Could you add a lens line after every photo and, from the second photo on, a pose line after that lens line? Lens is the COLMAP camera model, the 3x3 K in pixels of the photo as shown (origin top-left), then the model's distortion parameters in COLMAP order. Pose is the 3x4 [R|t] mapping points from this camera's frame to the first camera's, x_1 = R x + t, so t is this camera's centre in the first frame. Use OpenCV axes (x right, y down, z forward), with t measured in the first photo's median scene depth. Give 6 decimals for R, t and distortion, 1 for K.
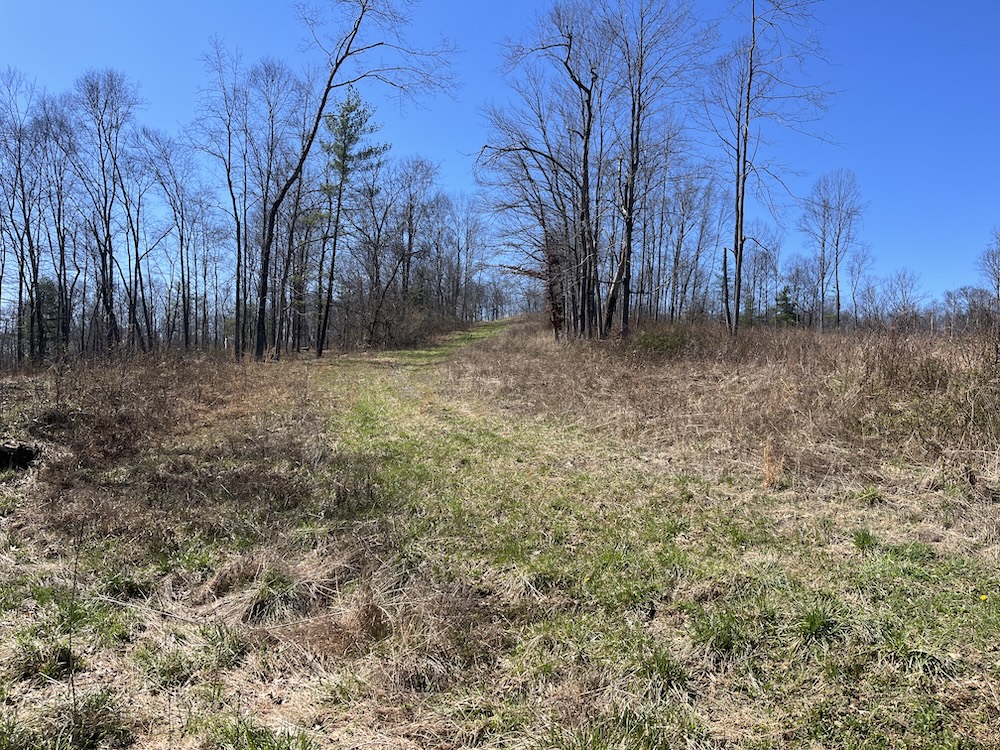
lens RADIAL K [[754.5, 0, 500.0], [0, 754.5, 375.0], [0, 0, 1]] dist [0.003300, 0.001761]
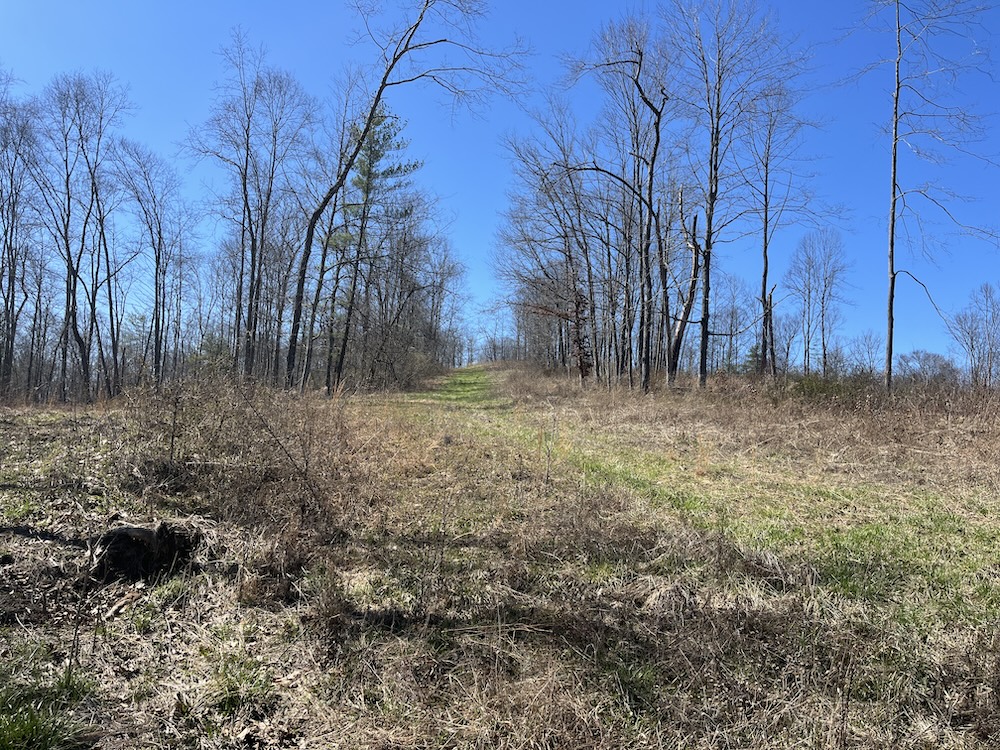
lens RADIAL K [[761.6, 0, 499.9], [0, 761.6, 388.4], [0, 0, 1]] dist [-0.051635, 0.064485]
pose [[0.996471, 0.033182, 0.077095, -0.111656], [-0.029507, 0.998396, -0.048328, 0.003000], [-0.078575, 0.045883, 0.995852, 0.107292]]
